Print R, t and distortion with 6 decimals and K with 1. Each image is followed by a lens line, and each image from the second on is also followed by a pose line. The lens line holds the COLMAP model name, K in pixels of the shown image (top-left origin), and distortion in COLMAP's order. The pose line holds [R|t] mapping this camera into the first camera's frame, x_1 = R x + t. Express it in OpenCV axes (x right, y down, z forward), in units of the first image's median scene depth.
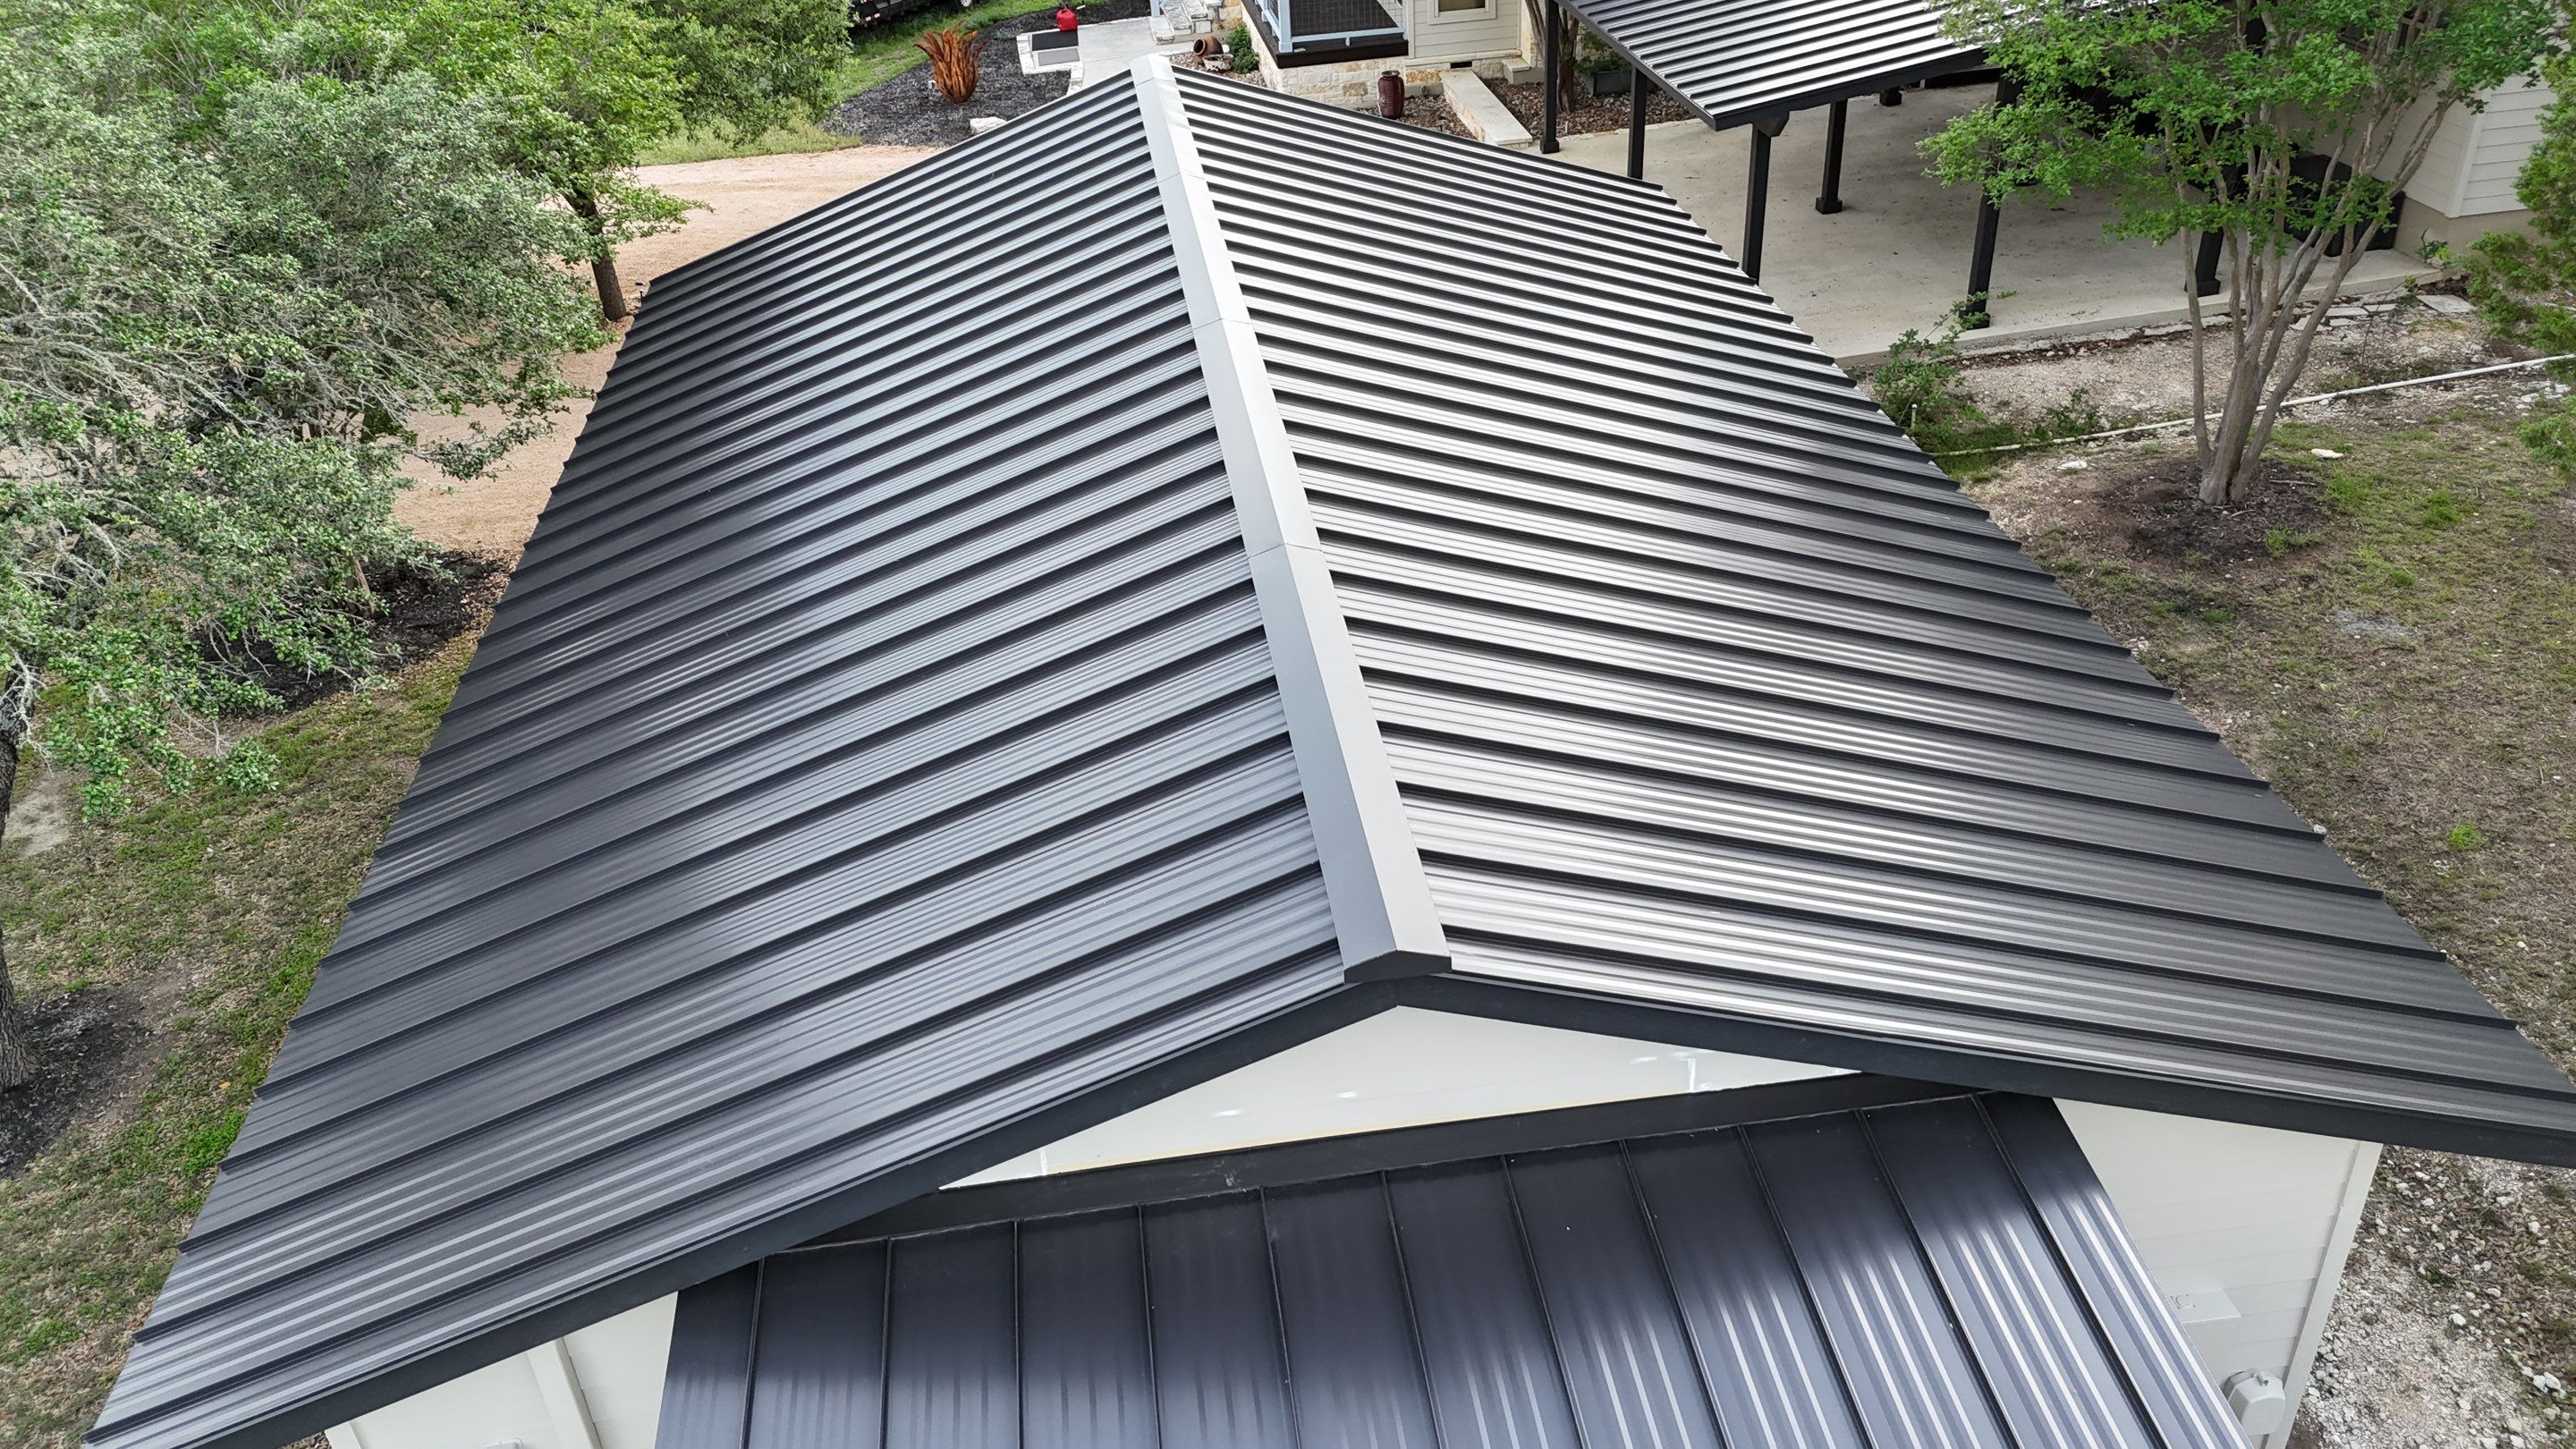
lens RADIAL K [[1928.6, 0, 1288.0], [0, 1928.6, 724.5], [0, 0, 1]] dist [0.071402, -0.060076]
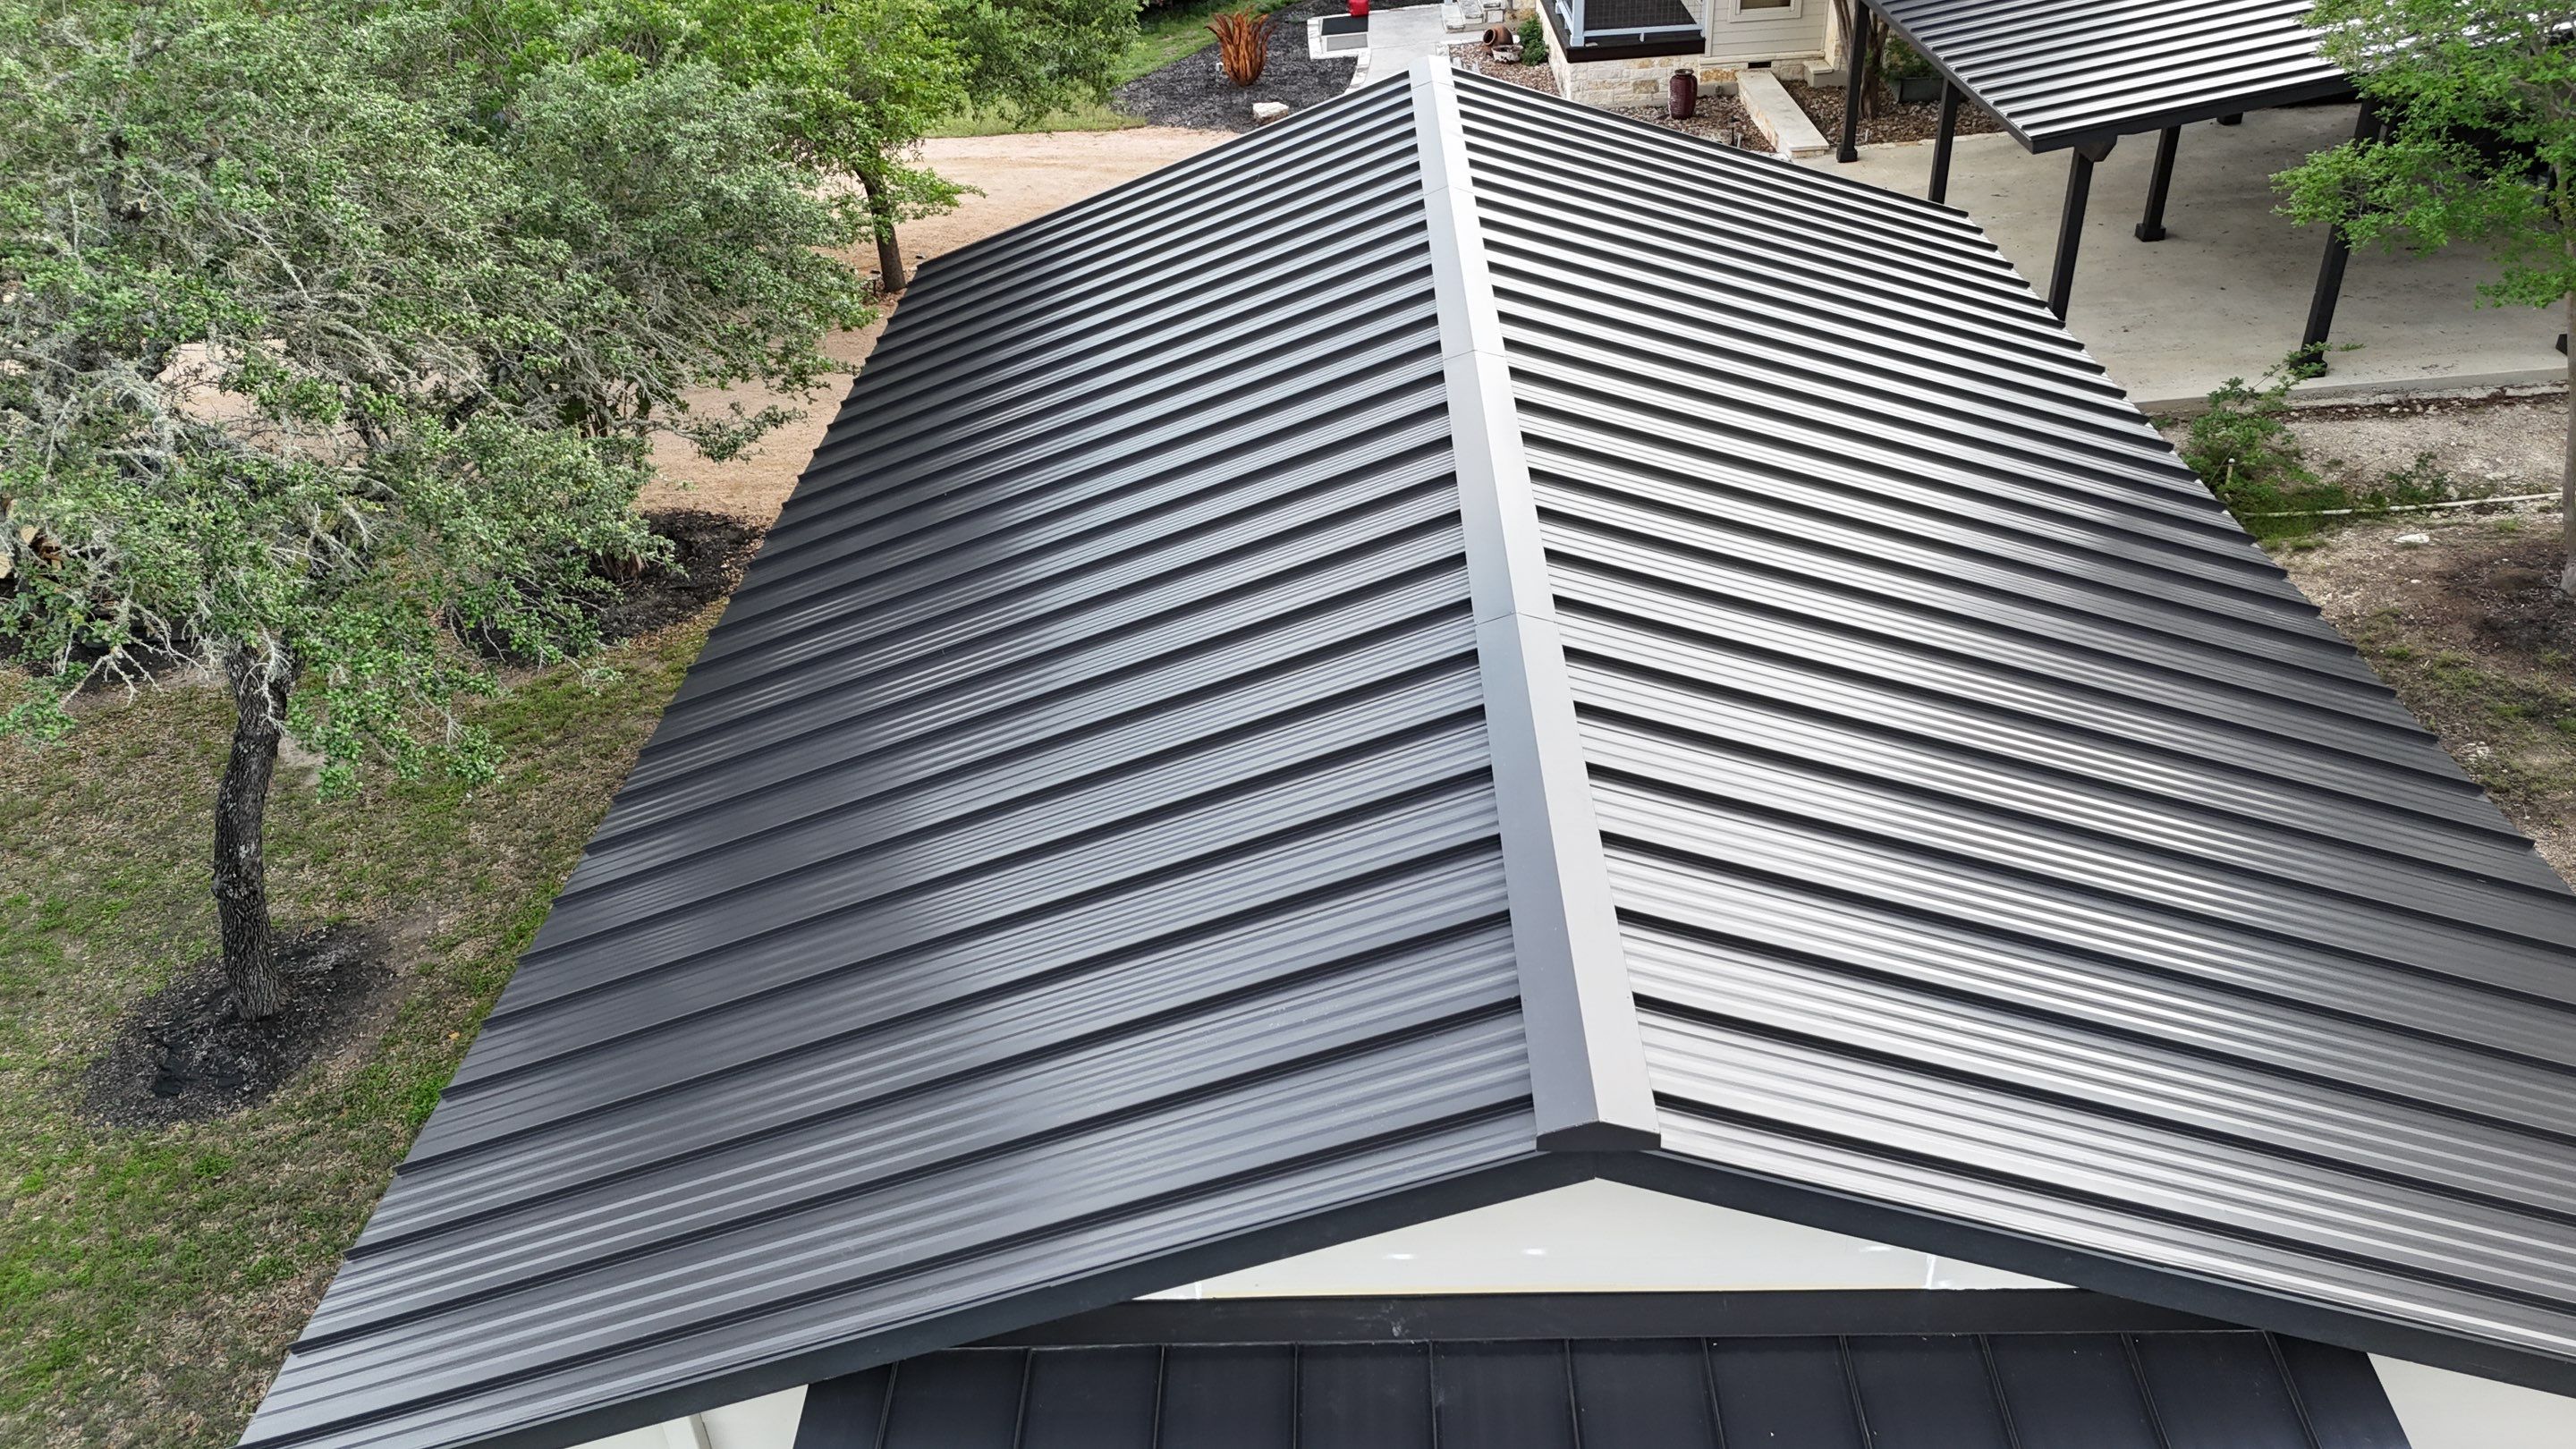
lens RADIAL K [[1906.5, 0, 1282.9], [0, 1906.5, 719.2], [0, 0, 1]] dist [0.063582, -0.042122]
pose [[0.988814, 0.078752, -0.126669, 0.003248], [-0.077289, 0.996873, 0.016424, -0.022855], [0.127566, -0.006450, 0.991809, 0.035690]]
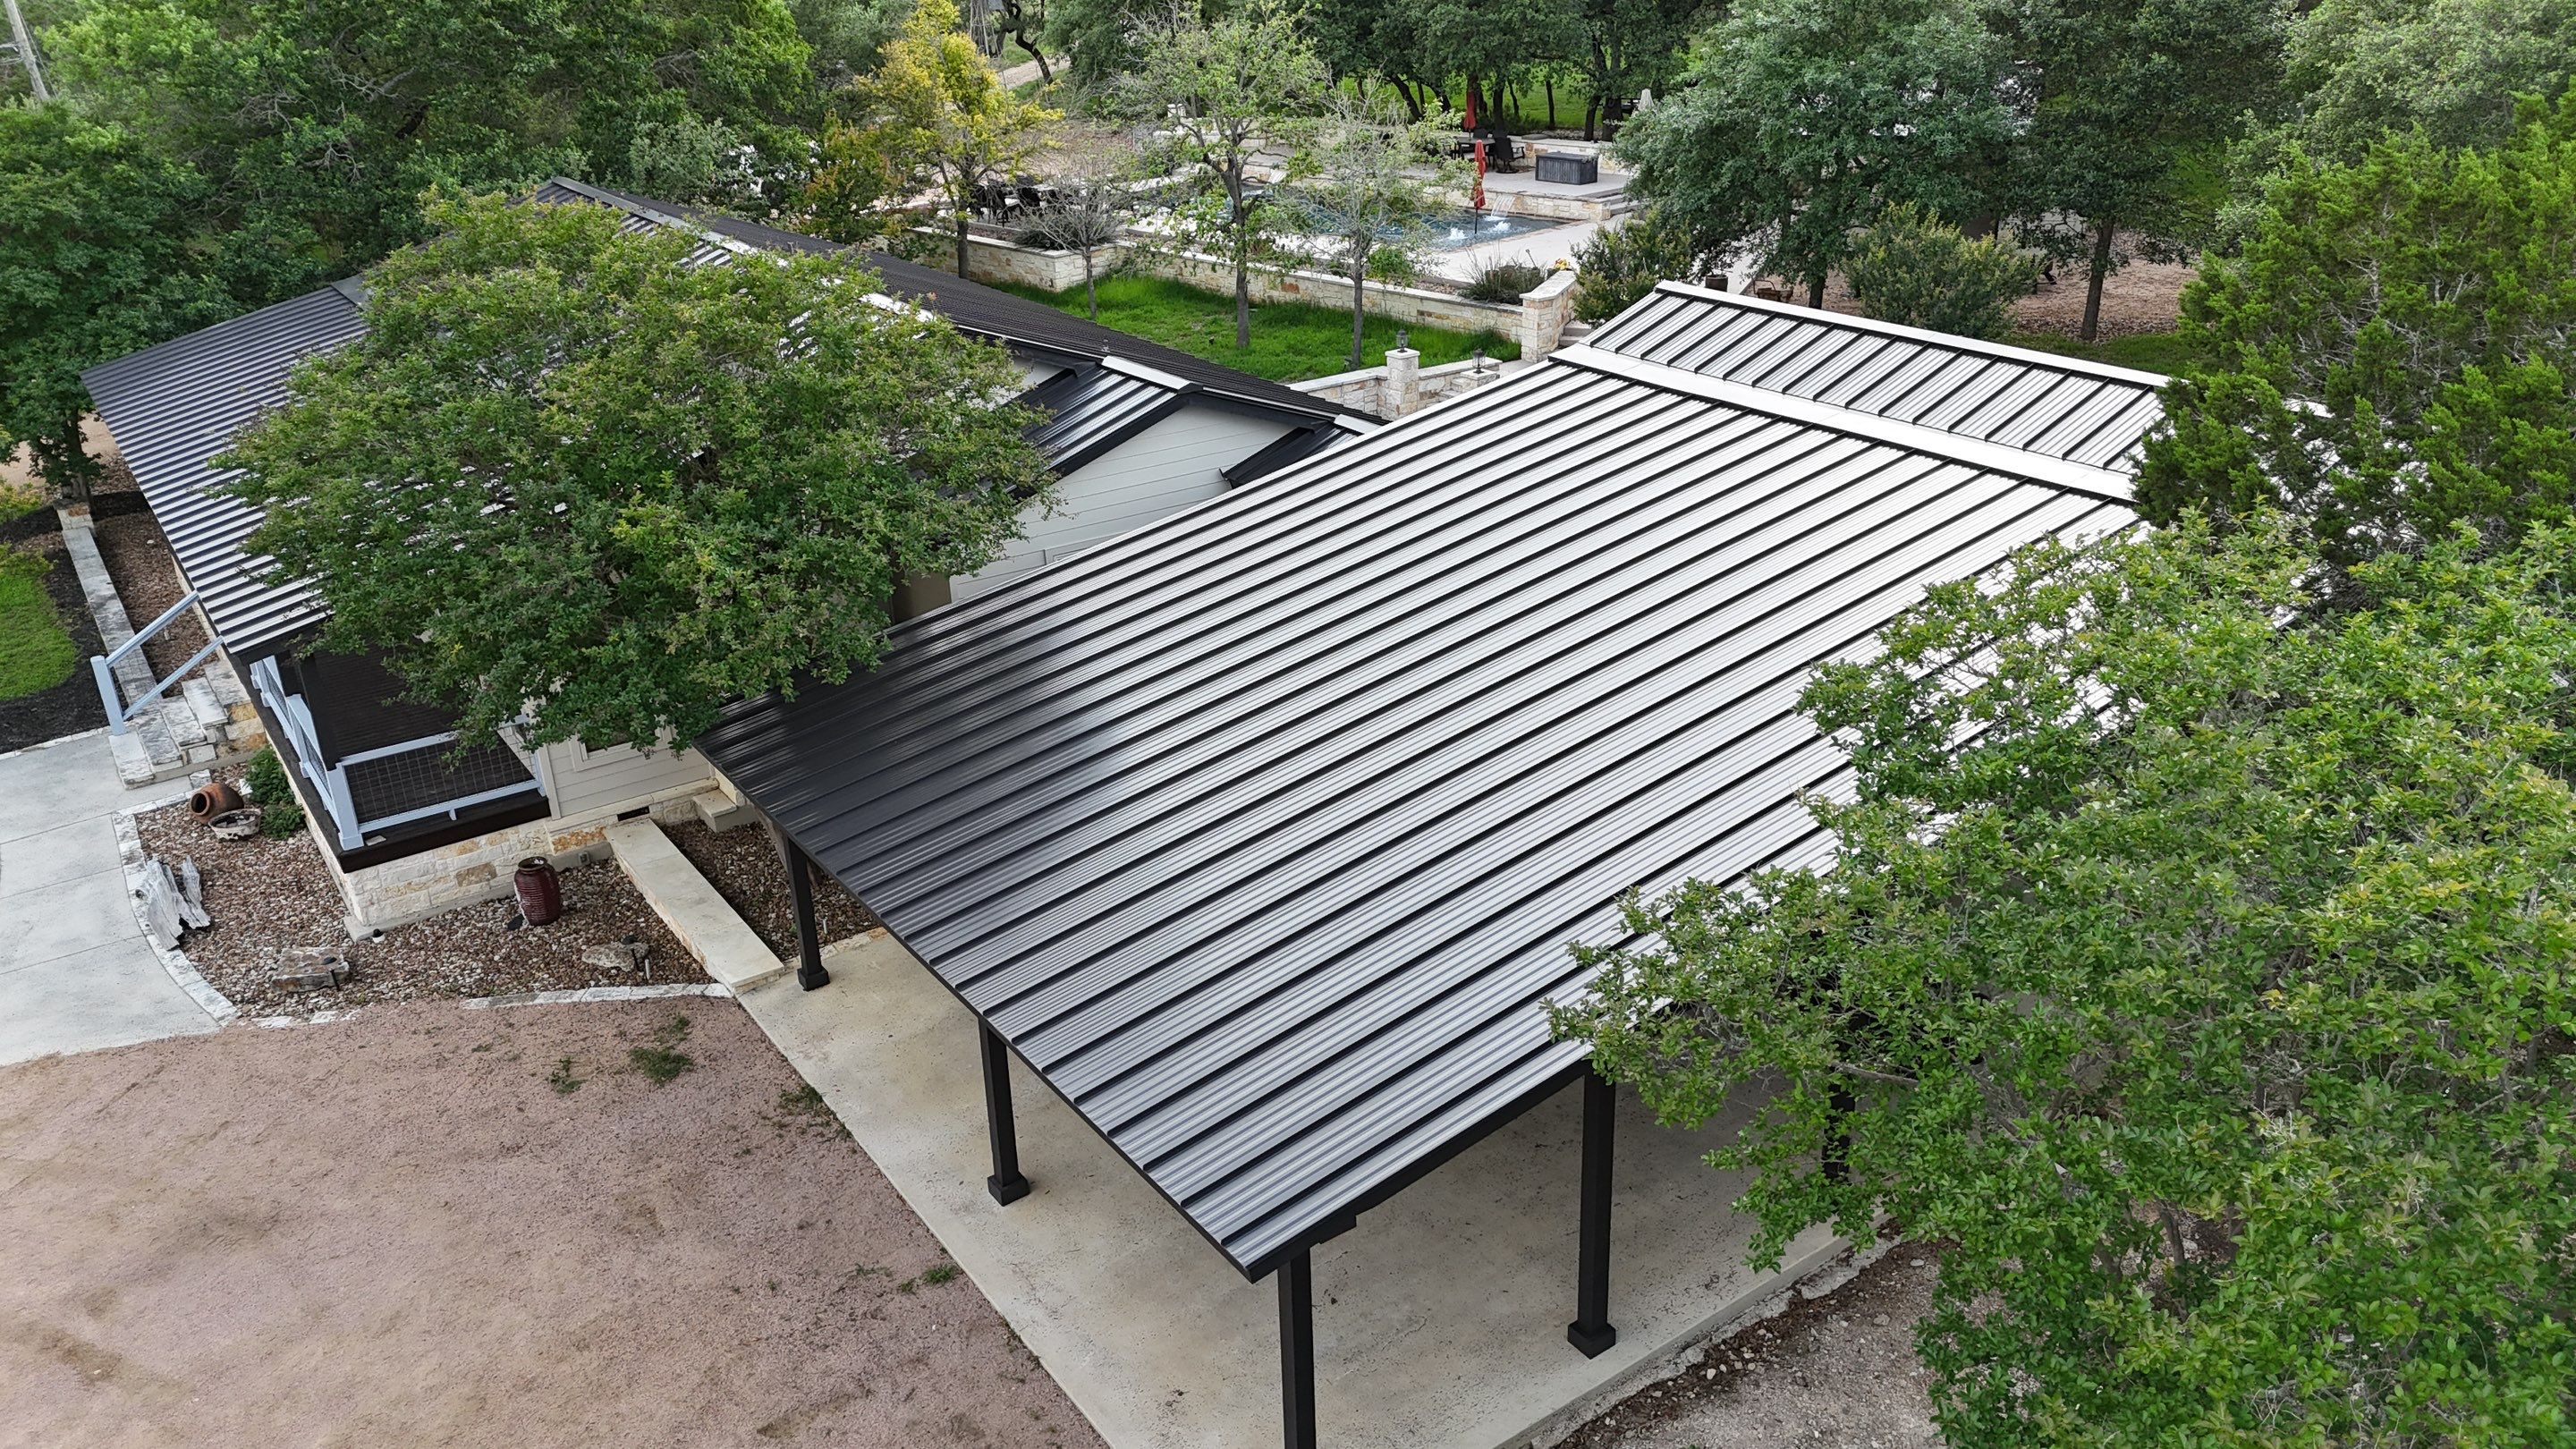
lens RADIAL K [[1922.2, 0, 1295.0], [0, 1922.2, 675.0], [0, 0, 1]] dist [0.055385, -0.005577]
pose [[0.890515, -0.147985, 0.430212, 0.014012], [0.226494, 0.964312, -0.137126, -0.408549], [-0.394566, 0.219553, 0.892252, 0.461036]]
